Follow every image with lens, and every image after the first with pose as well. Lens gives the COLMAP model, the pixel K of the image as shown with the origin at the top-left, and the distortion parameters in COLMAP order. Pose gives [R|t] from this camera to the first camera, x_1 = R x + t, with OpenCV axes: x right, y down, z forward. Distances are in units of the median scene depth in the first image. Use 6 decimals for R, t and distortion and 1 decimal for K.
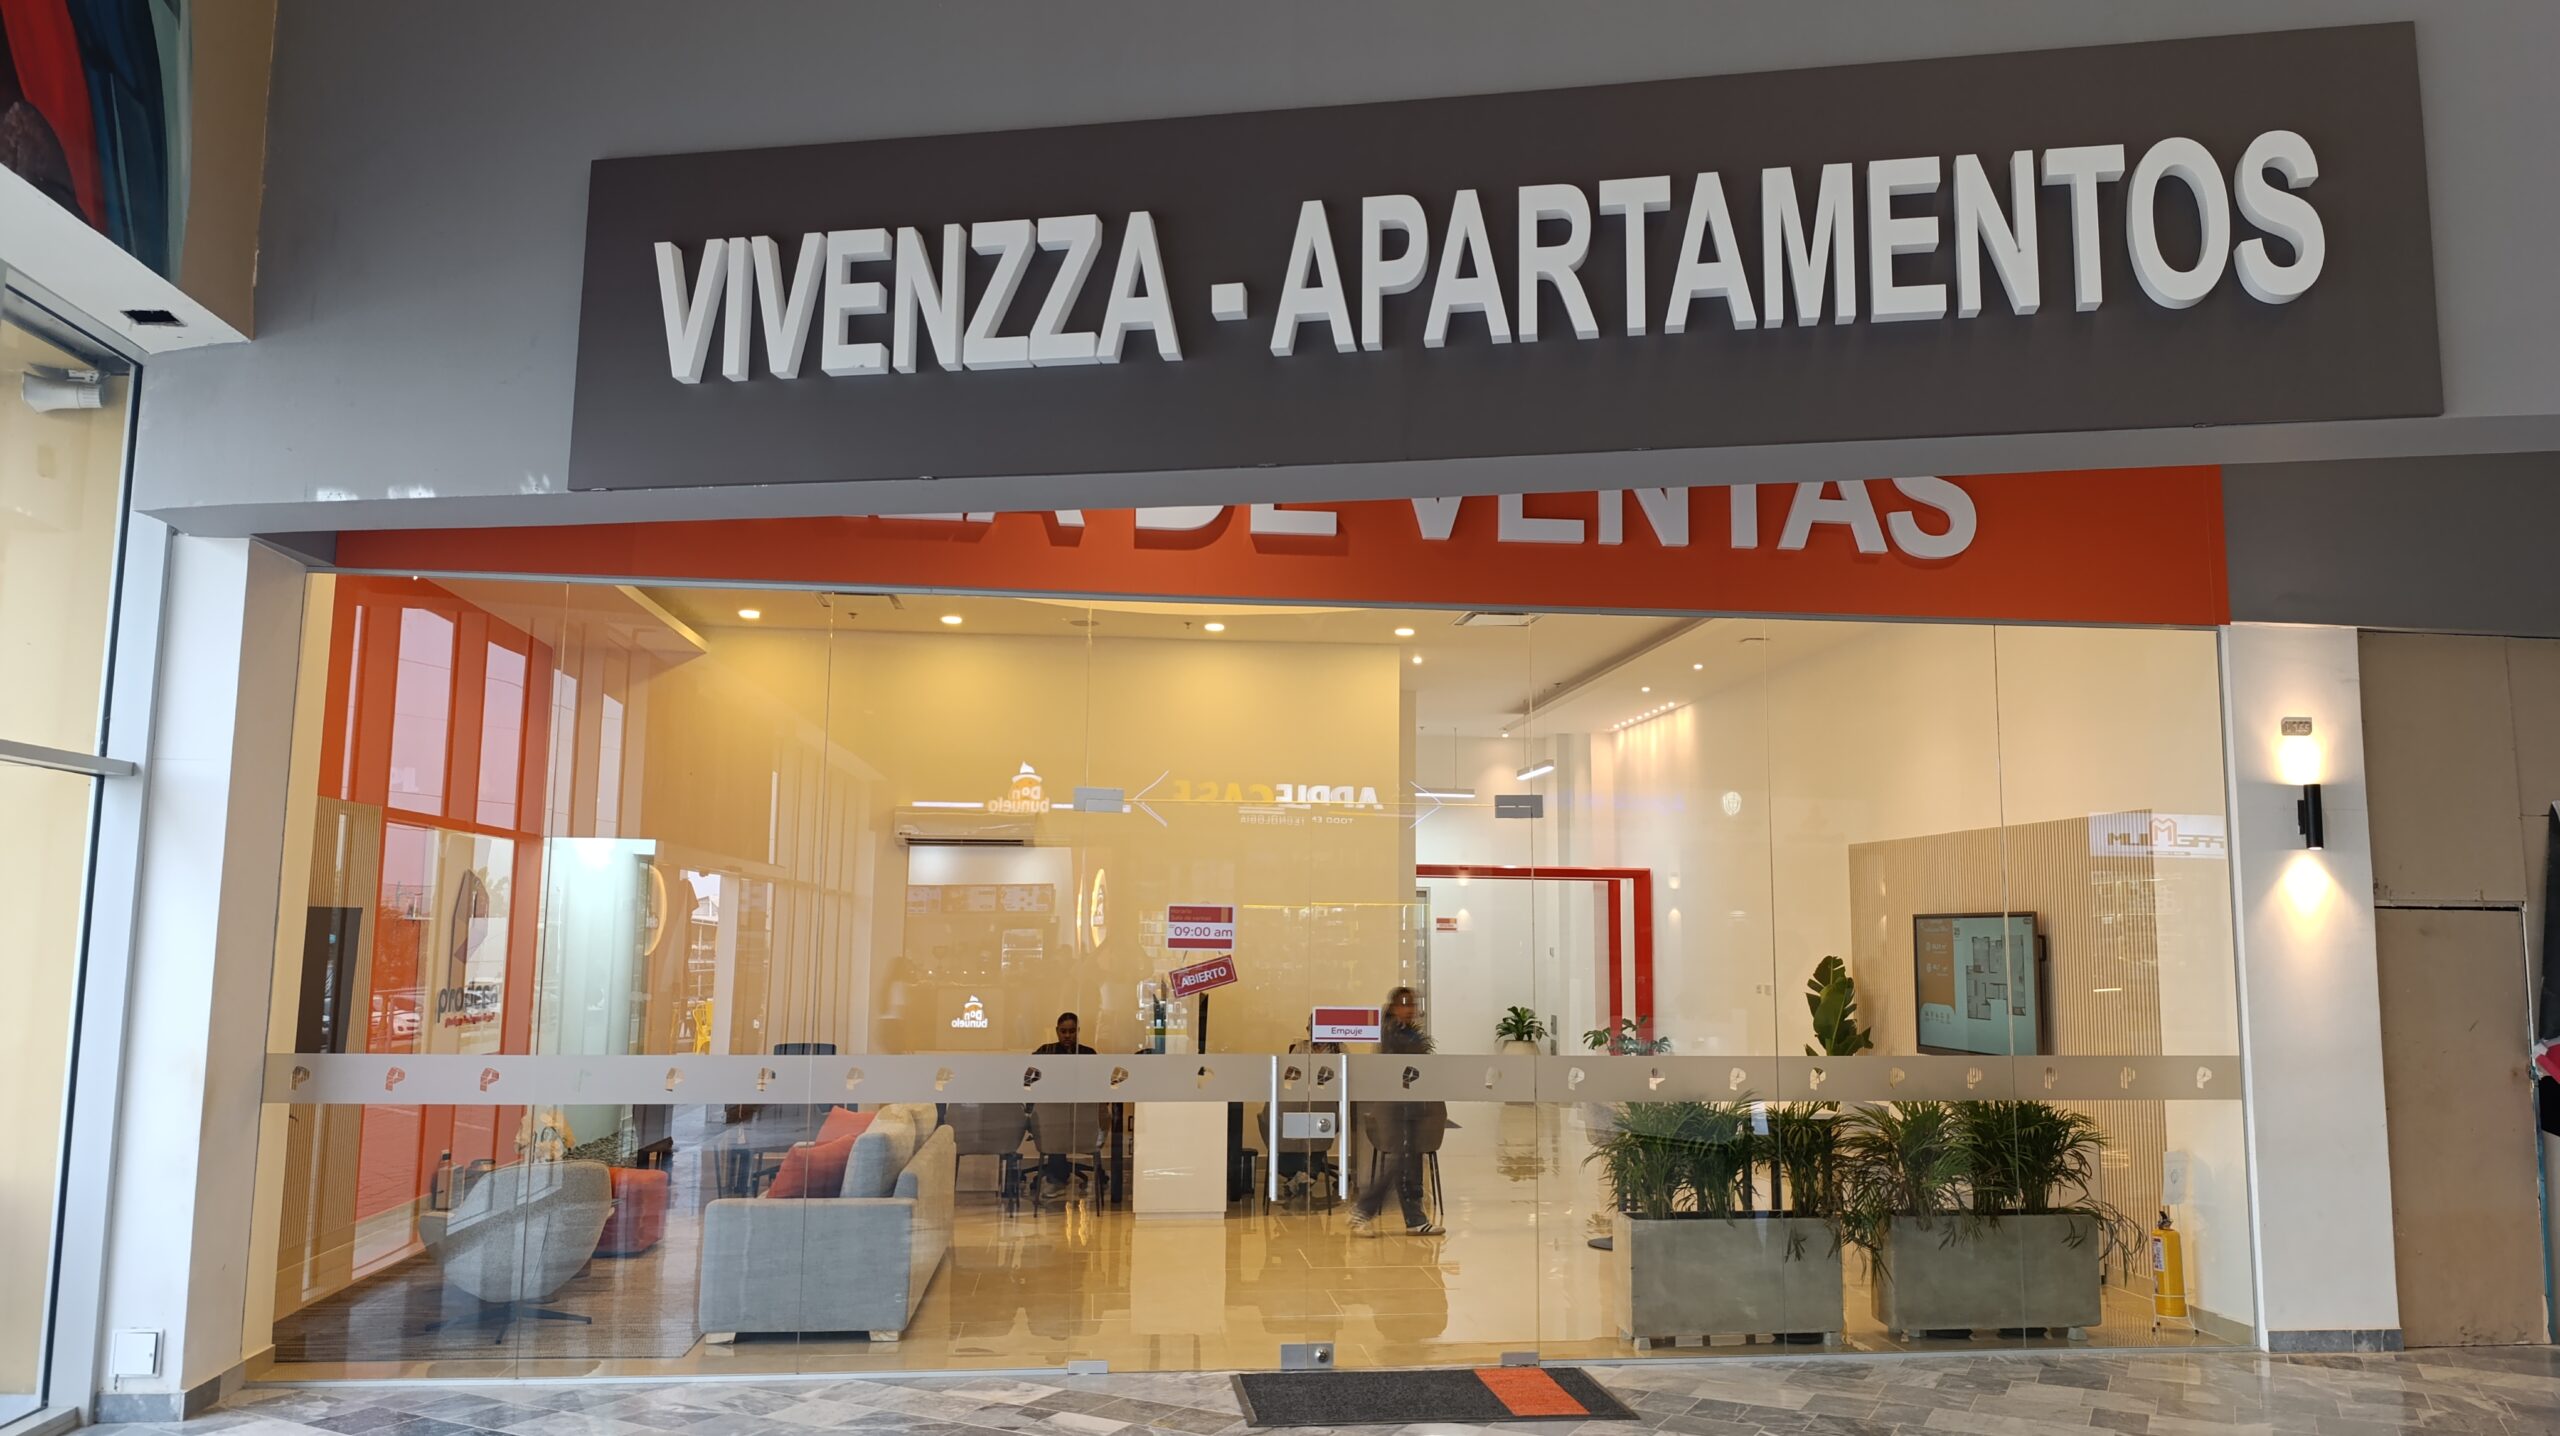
lens RADIAL K [[1748.5, 0, 1304.1], [0, 1748.5, 721.5], [0, 0, 1]] dist [0.068366, -0.100814]
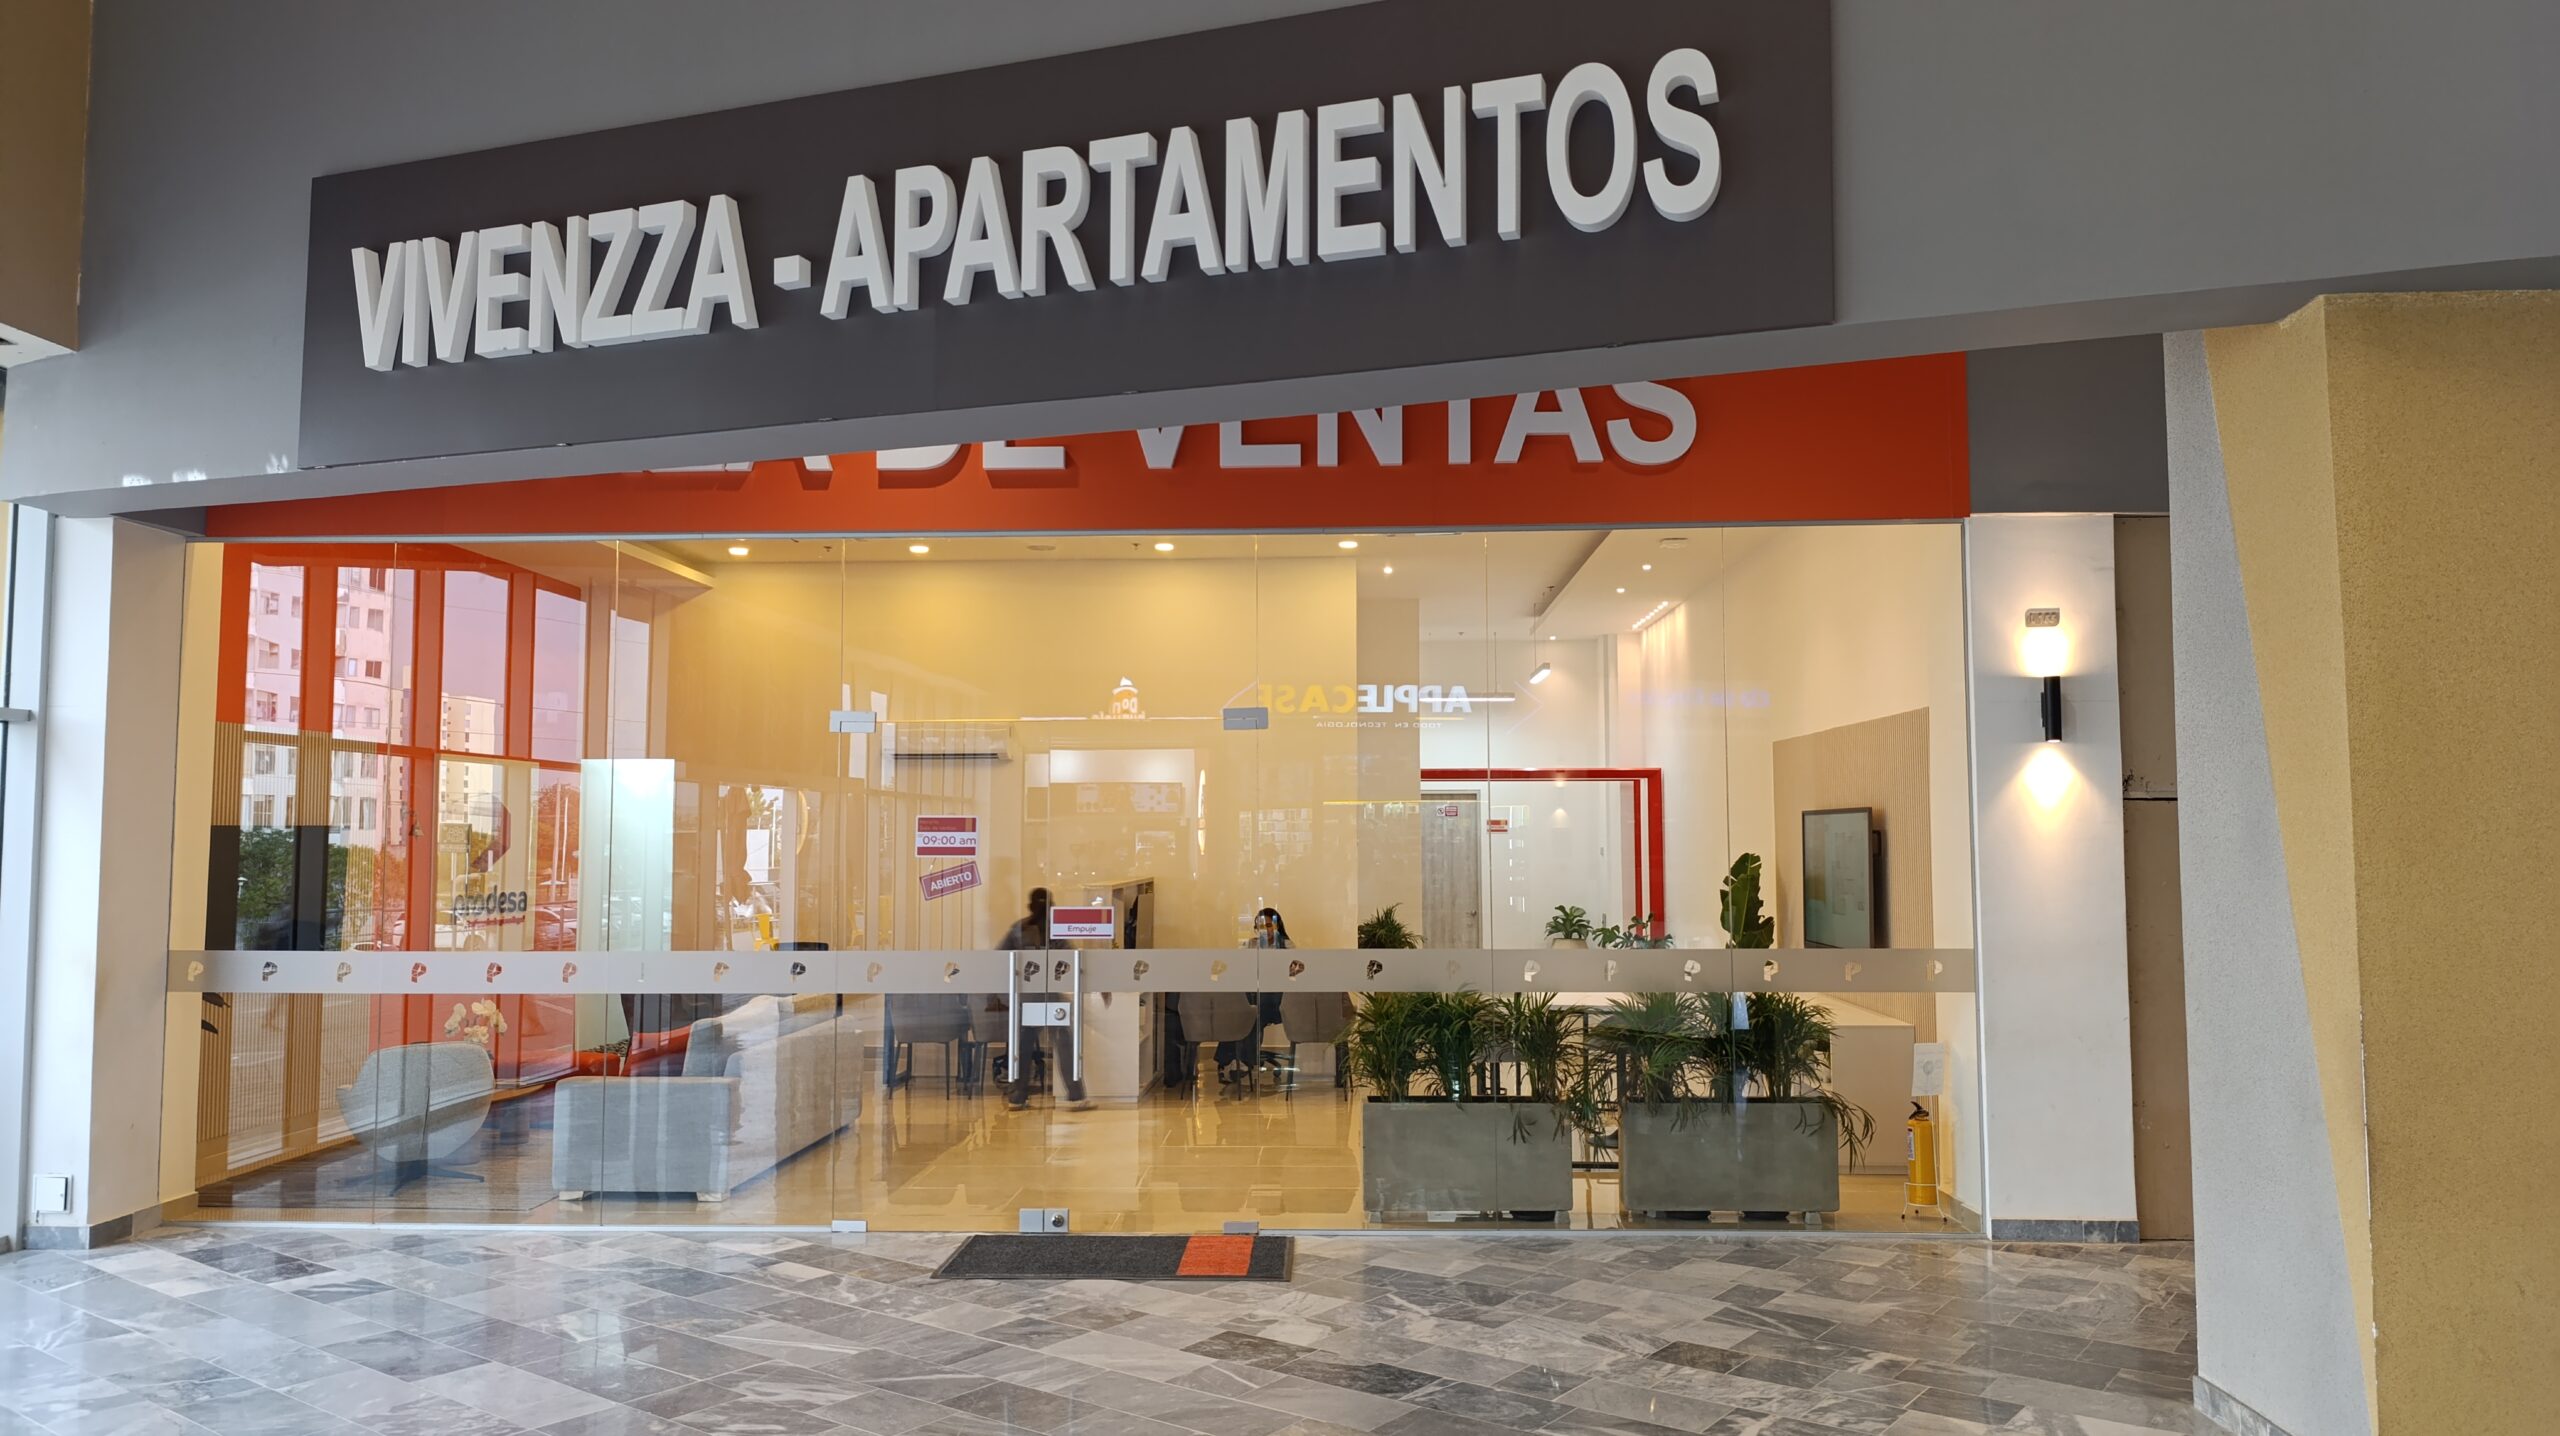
lens RADIAL K [[1743.0, 0, 1280.0], [0, 1743.0, 718.0], [0, 0, 1]] dist [0.062493, -0.097269]
pose [[0.987318, -0.022923, -0.157092, 0.360800], [0.031207, 0.998238, 0.050467, -0.005000], [0.155658, -0.054730, 0.986294, -0.045616]]
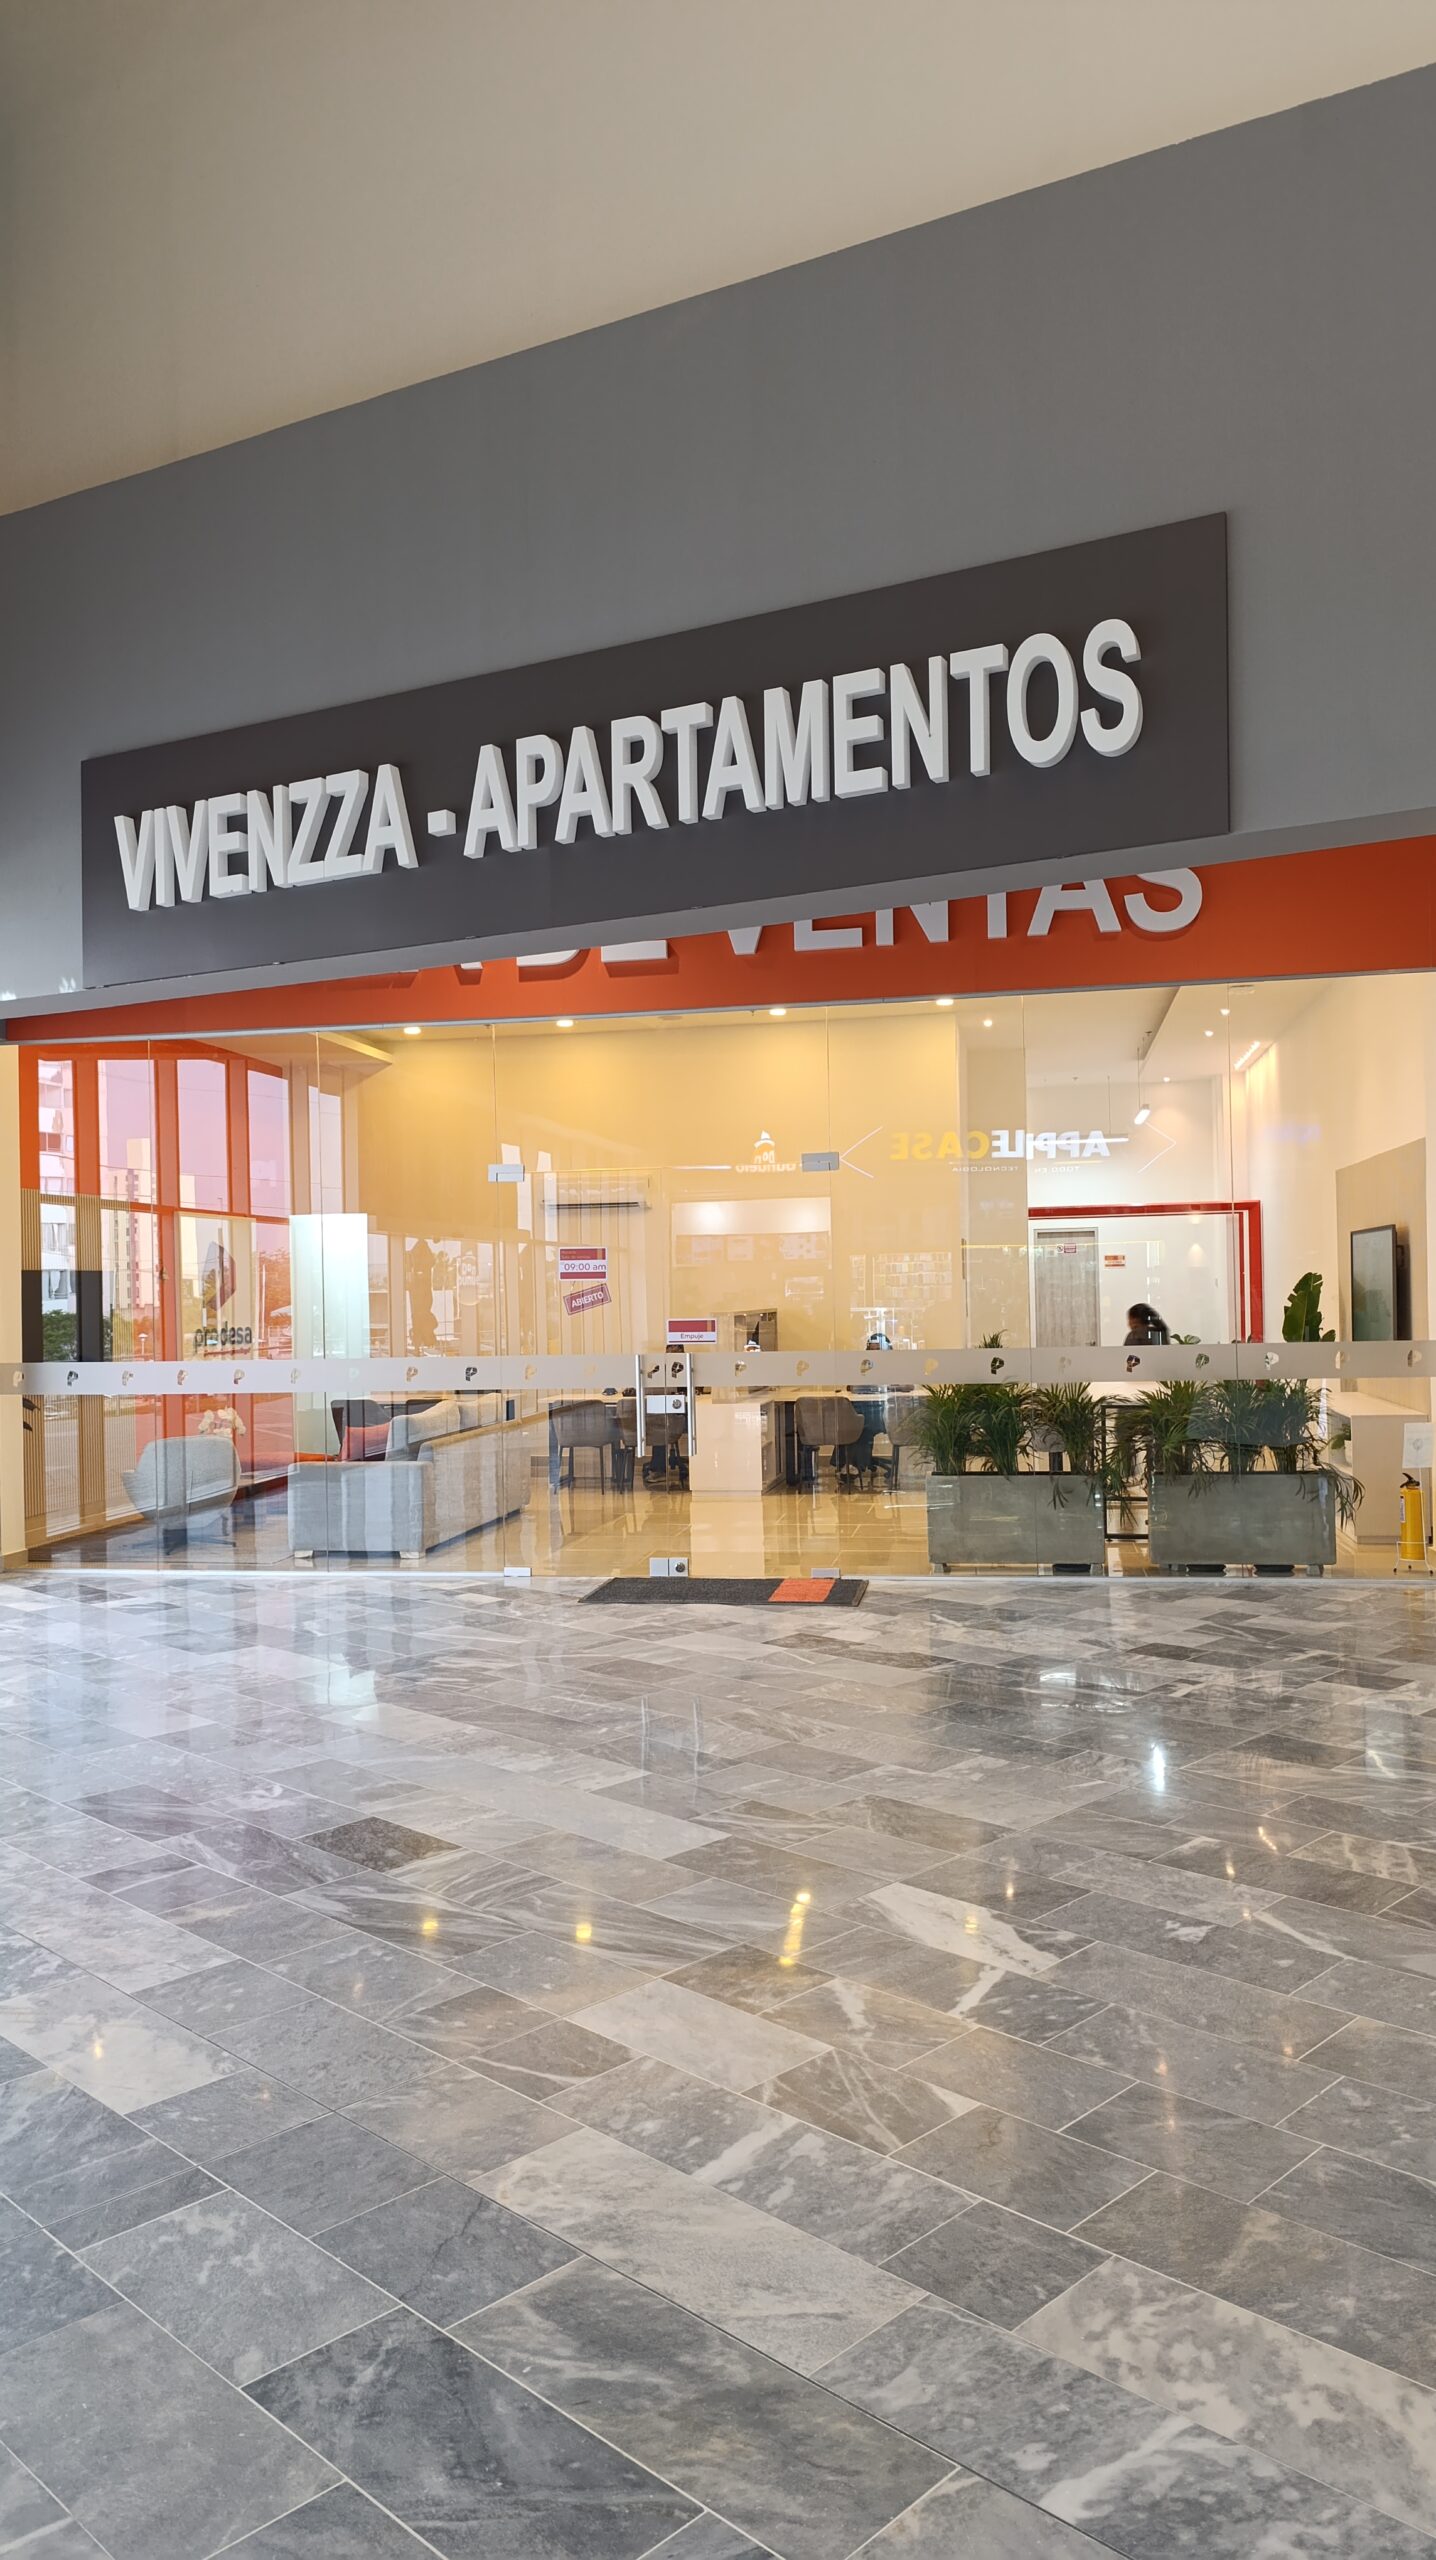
lens RADIAL K [[1743.0, 0, 710.0], [0, 1743.0, 1290.0], [0, 0, 1]] dist [0.062493, -0.097269]
pose [[0.955999, -0.030401, -0.291791, 0.482379], [0.065566, 0.991599, 0.111504, -0.005945], [0.285950, -0.125729, 0.949960, -0.286322]]
